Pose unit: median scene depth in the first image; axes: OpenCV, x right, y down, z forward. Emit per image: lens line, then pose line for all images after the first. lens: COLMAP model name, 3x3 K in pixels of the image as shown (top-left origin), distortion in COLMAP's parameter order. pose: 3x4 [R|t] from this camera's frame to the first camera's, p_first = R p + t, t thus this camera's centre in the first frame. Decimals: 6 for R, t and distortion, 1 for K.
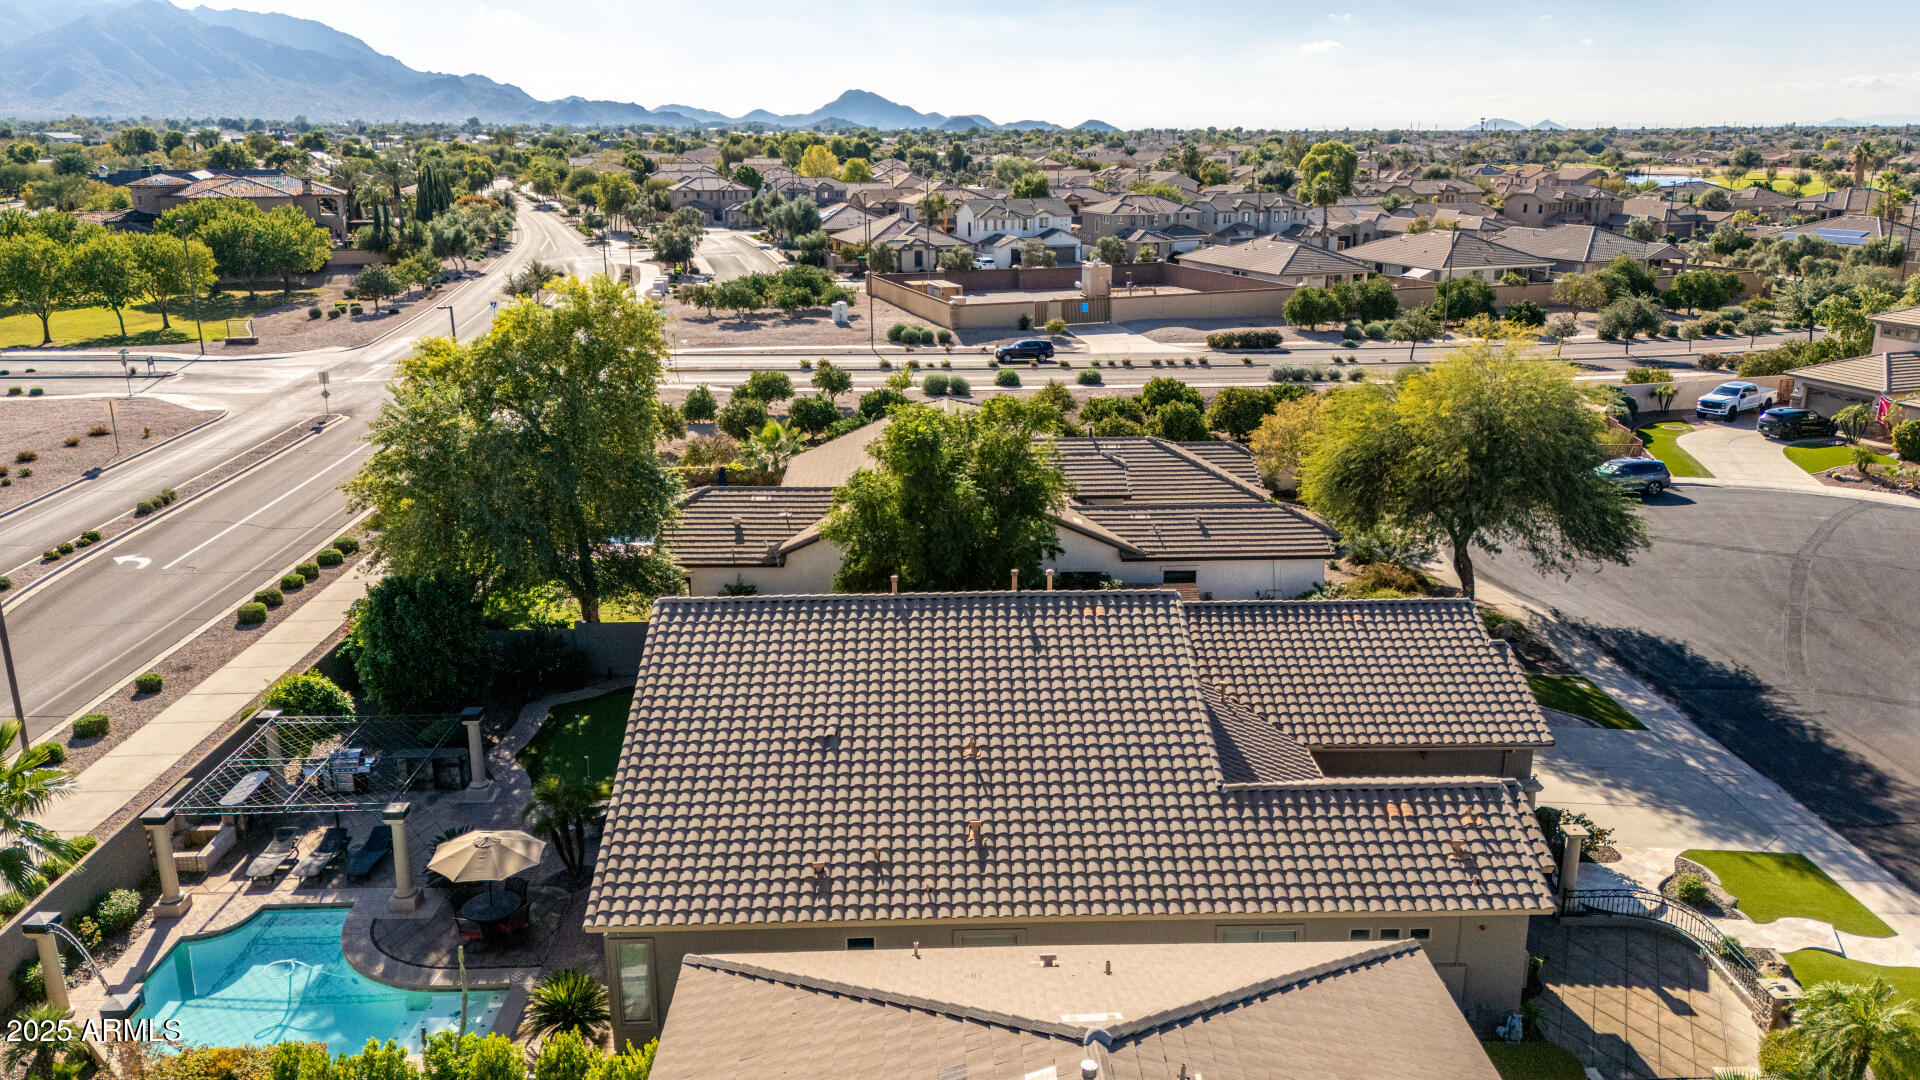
lens RADIAL K [[1400.0, 0, 960.0], [0, 1400.0, 540.0], [0, 0, 1]] dist [0.082868, -0.096344]
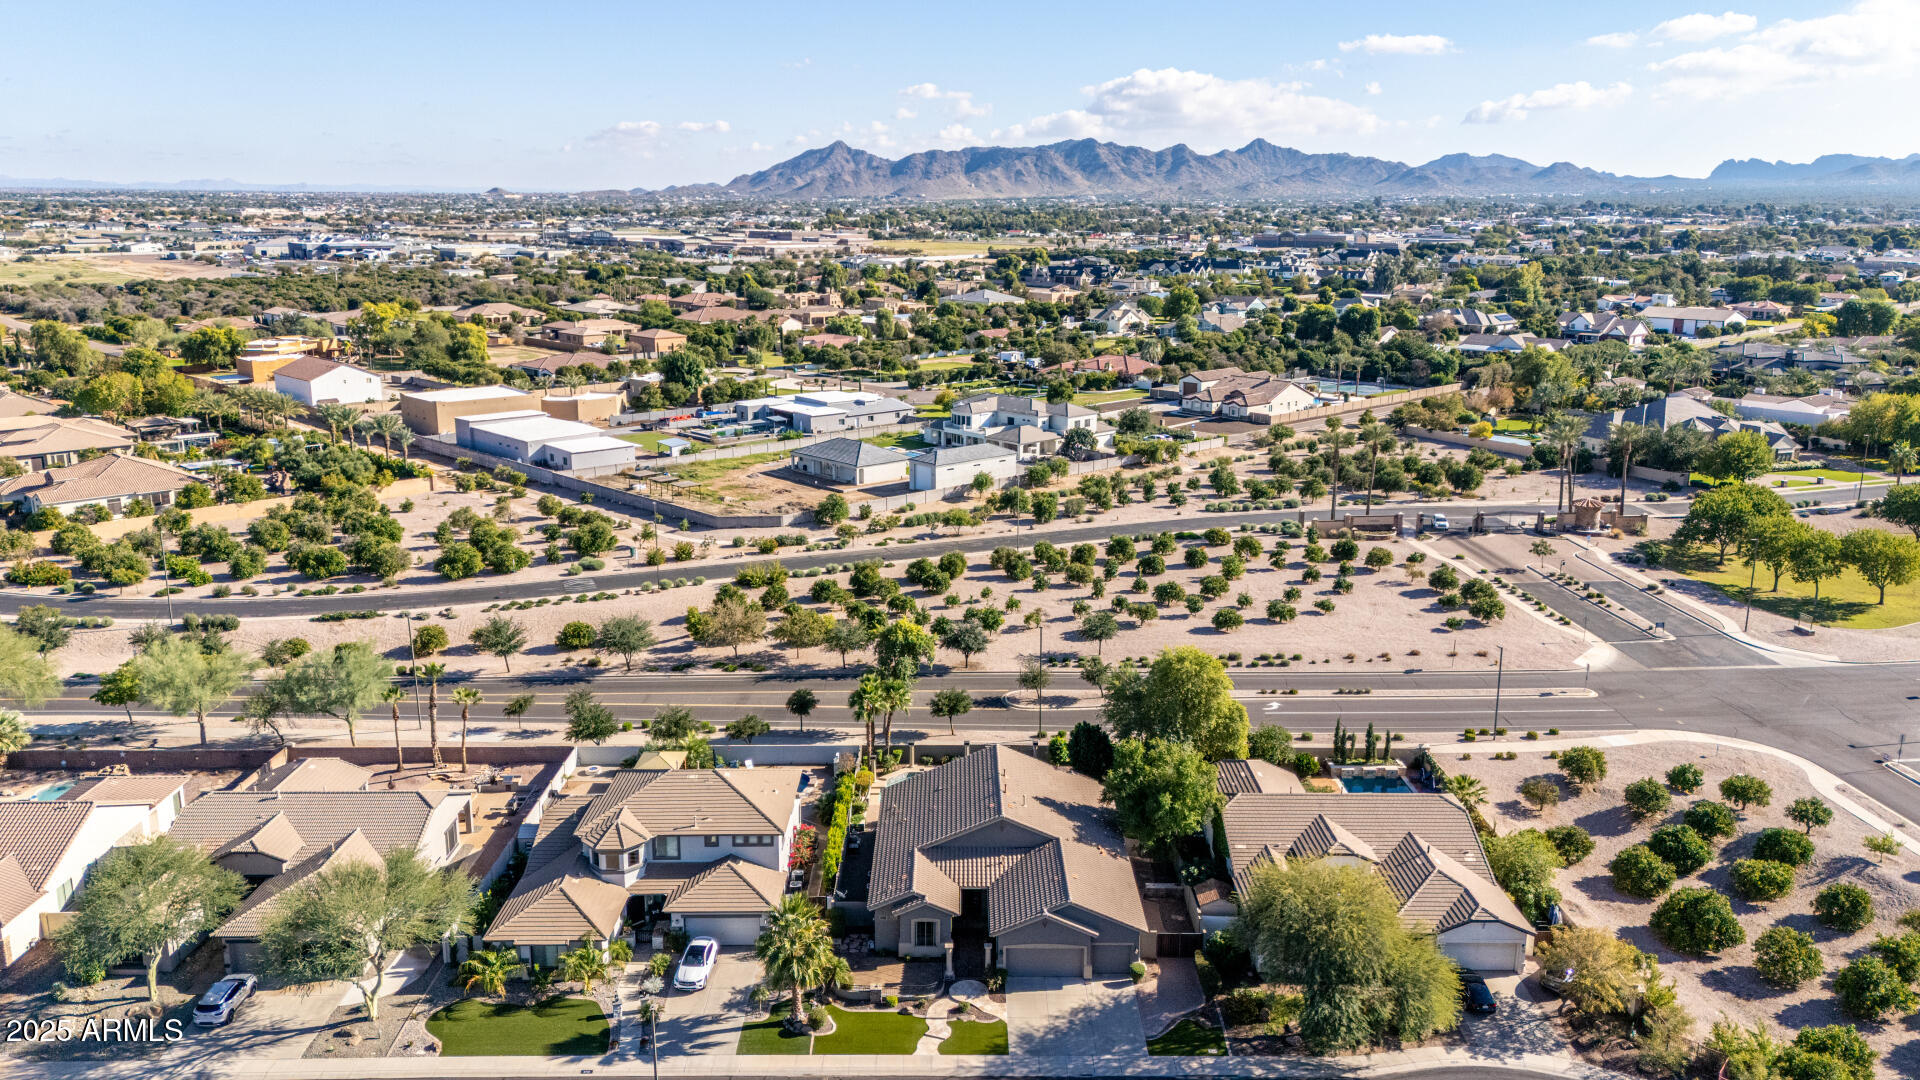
lens RADIAL K [[1400.0, 0, 960.0], [0, 1400.0, 540.0], [0, 0, 1]] dist [0.082868, -0.096344]
pose [[-0.018975, 0.233664, -0.972132, 0.788766], [-0.283879, 0.931033, 0.229326, -0.310430], [0.958672, 0.280319, 0.048666, 0.188809]]
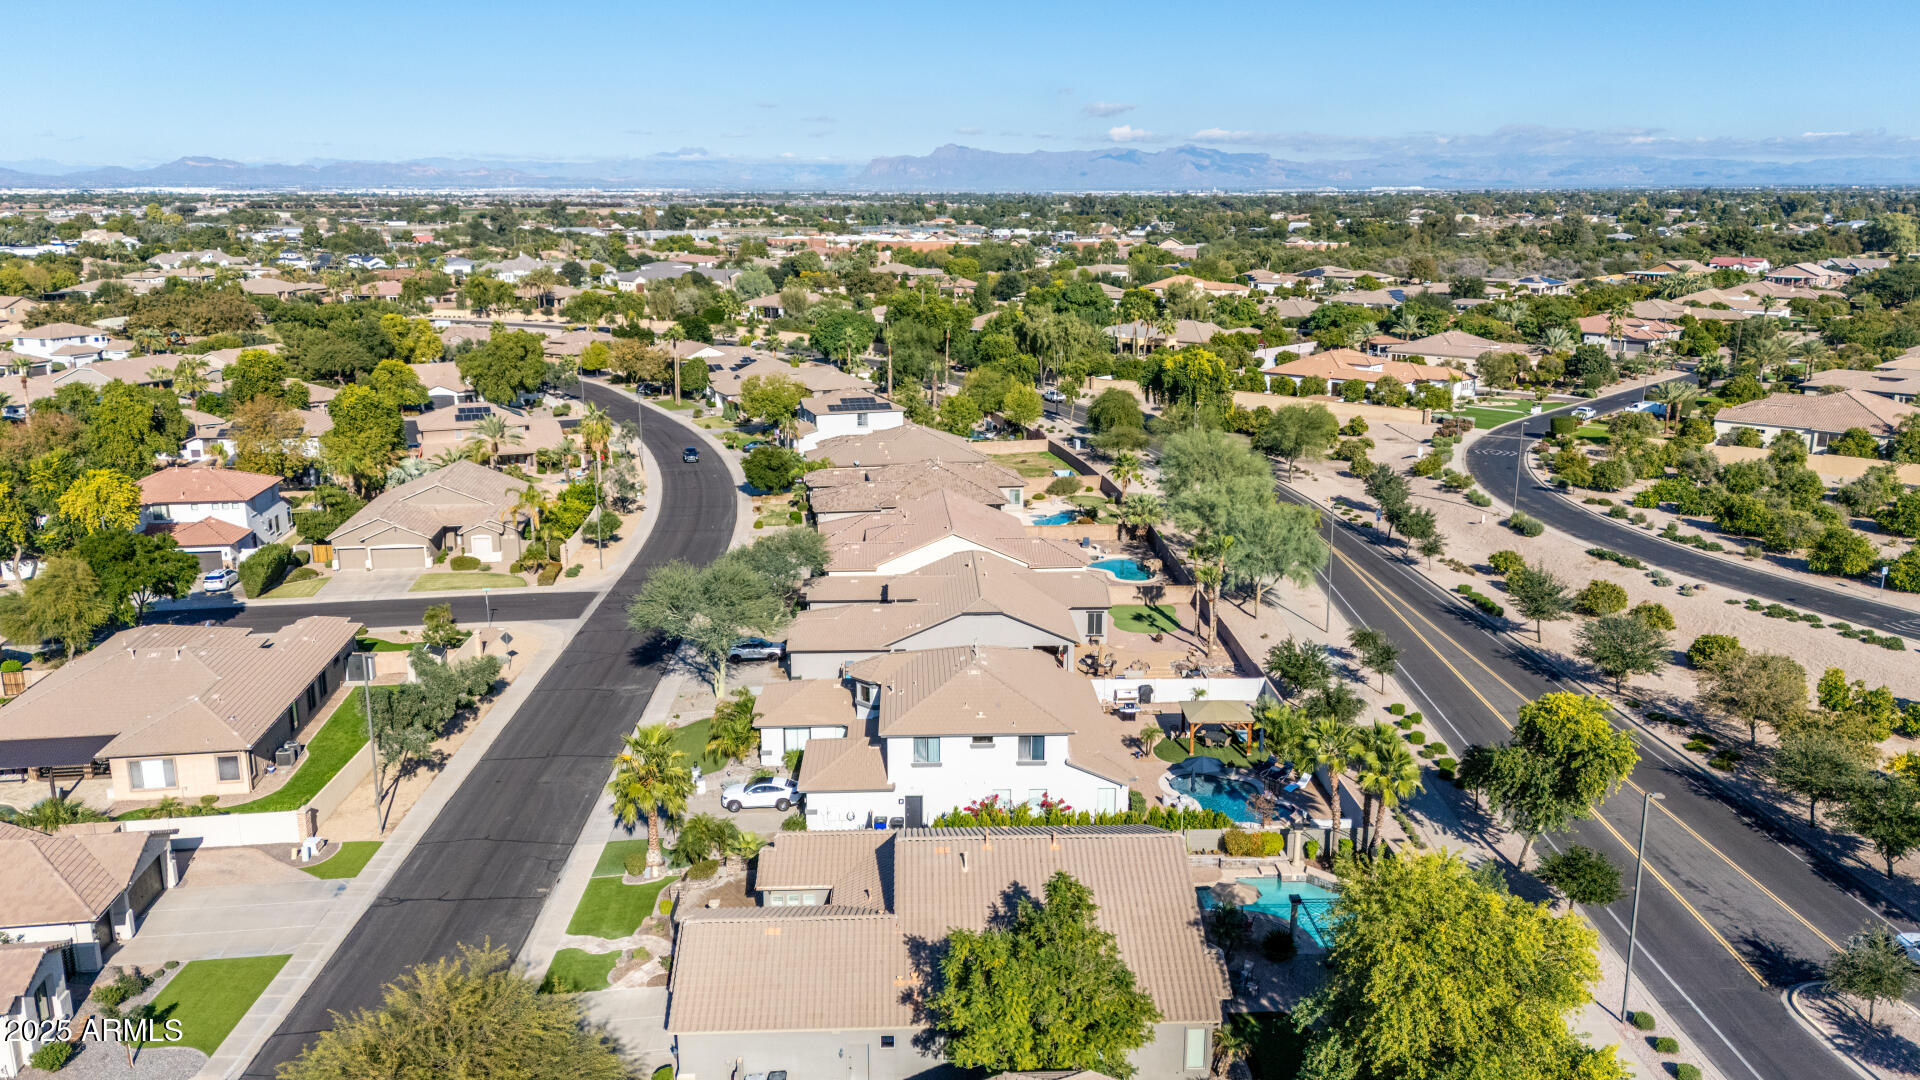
lens RADIAL K [[1400.0, 0, 960.0], [0, 1400.0, 540.0], [0, 0, 1]] dist [0.082868, -0.096344]
pose [[-0.999971, 0.000660, 0.007603, 0.012179], [0.004329, 0.869547, 0.493831, -0.340936], [-0.006286, 0.493849, -0.869525, 0.698622]]
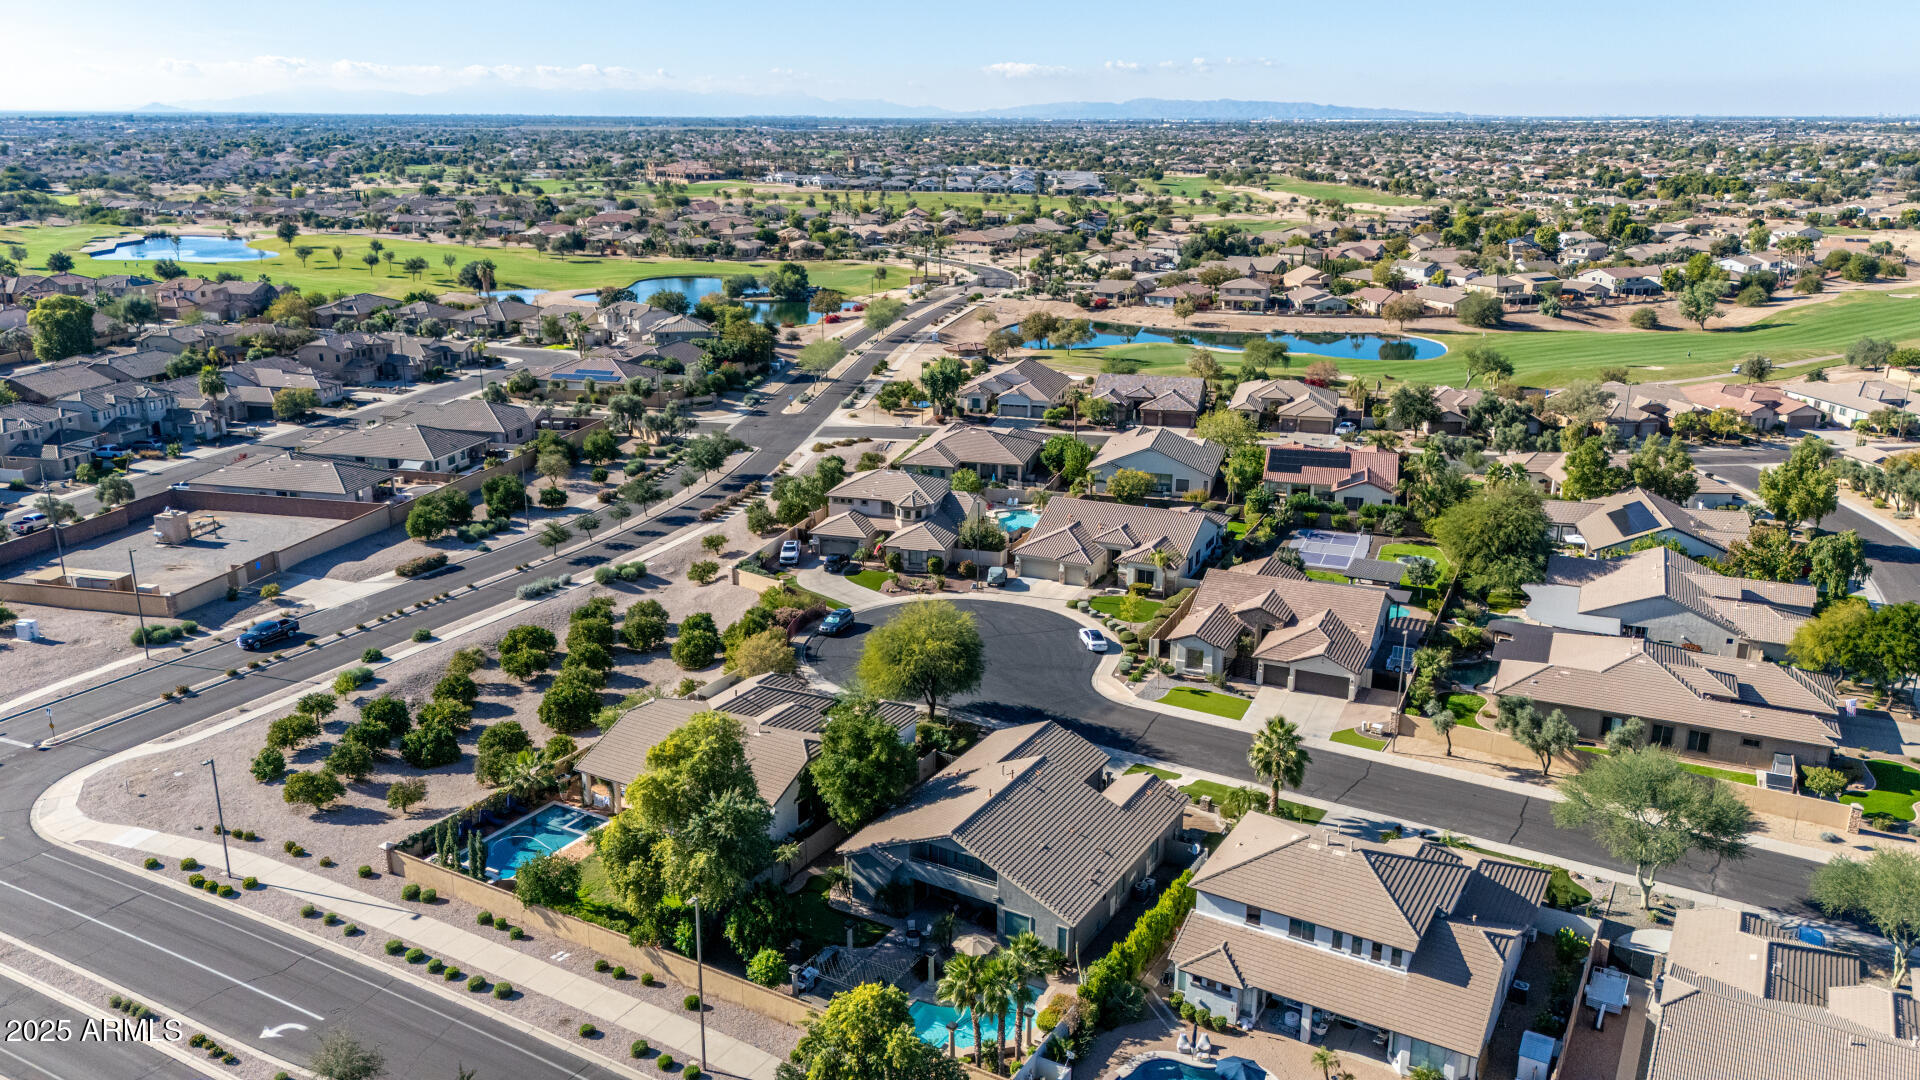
lens RADIAL K [[1400.0, 0, 960.0], [0, 1400.0, 540.0], [0, 0, 1]] dist [0.082868, -0.096344]
pose [[0.523254, -0.241537, 0.817230, -0.618407], [0.235586, 0.962617, 0.133667, -0.228574], [-0.818965, 0.122586, 0.560597, -0.125127]]
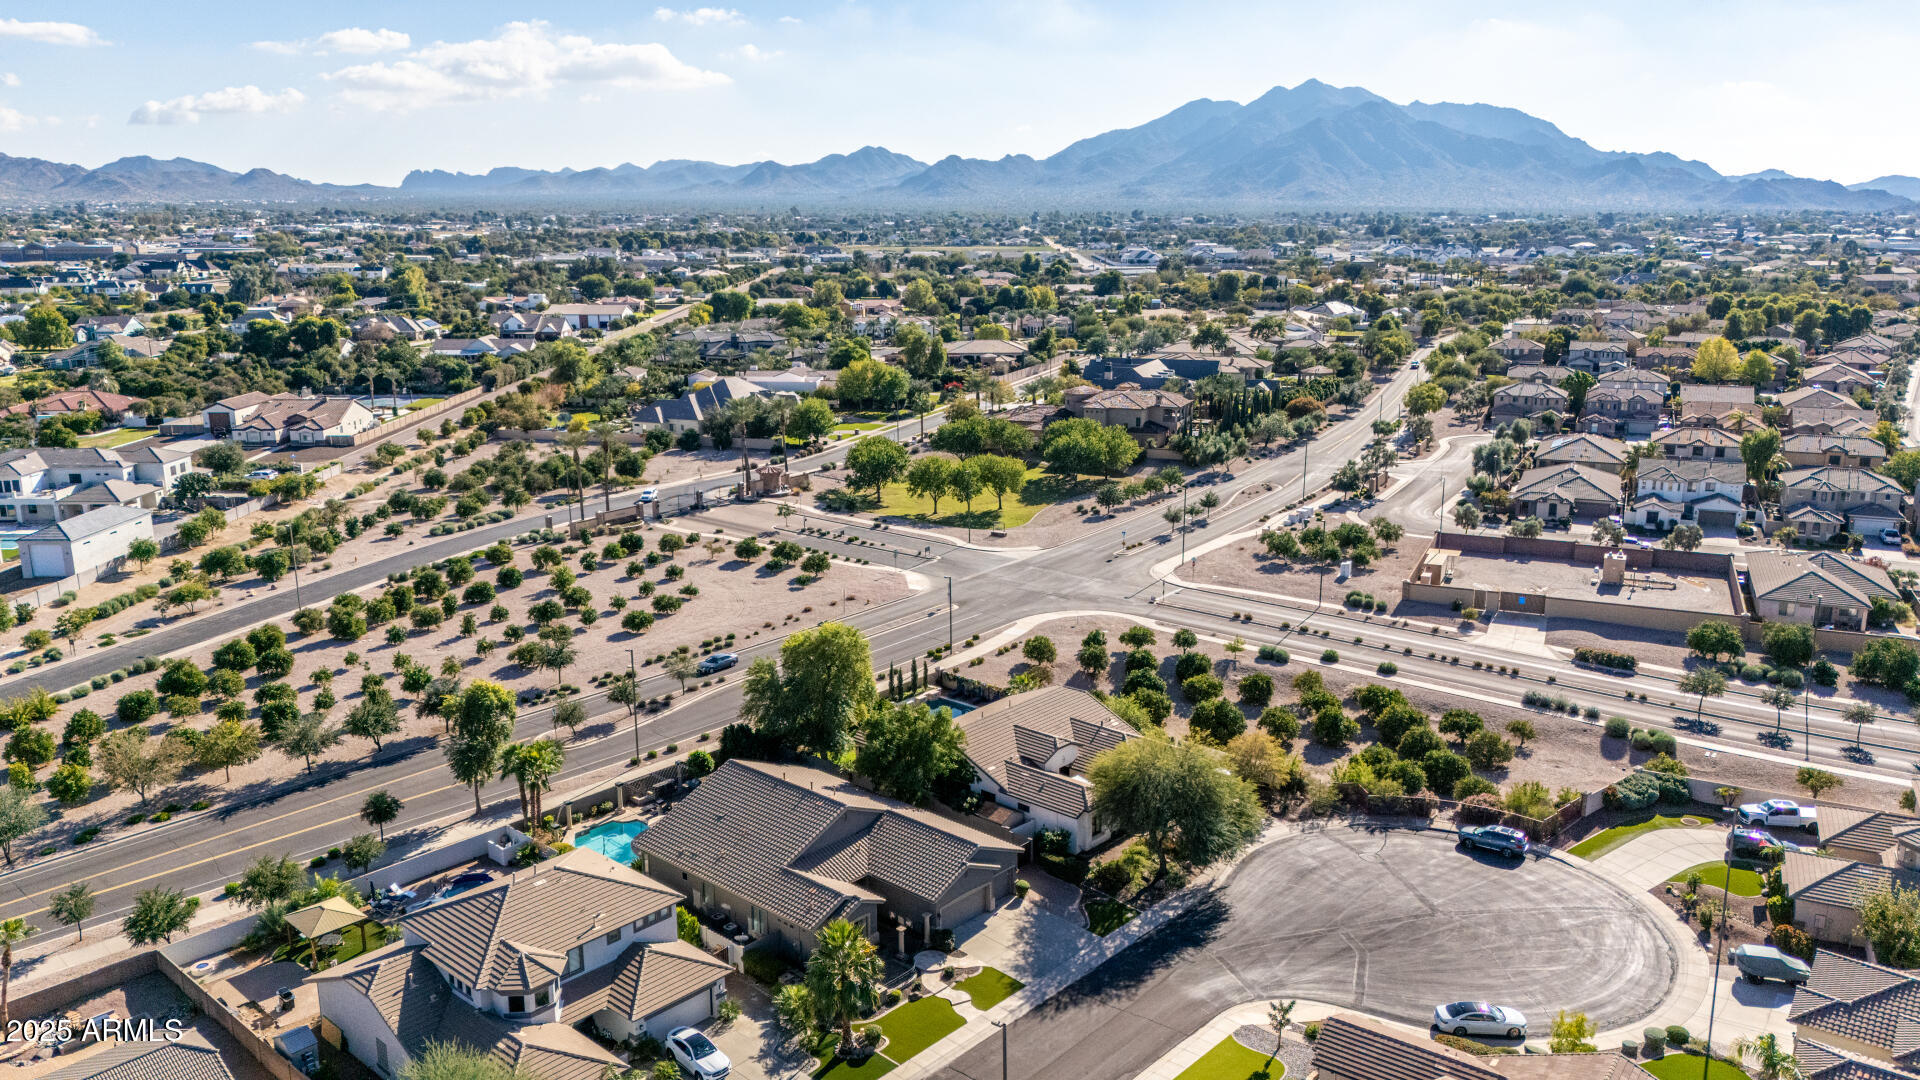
lens RADIAL K [[1400.0, 0, 960.0], [0, 1400.0, 540.0], [0, 0, 1]] dist [0.082868, -0.096344]
pose [[0.723816, 0.154536, -0.672465, 0.622956], [-0.187899, 0.981910, 0.023401, -0.171474], [0.663916, 0.109417, 0.739759, -0.282465]]
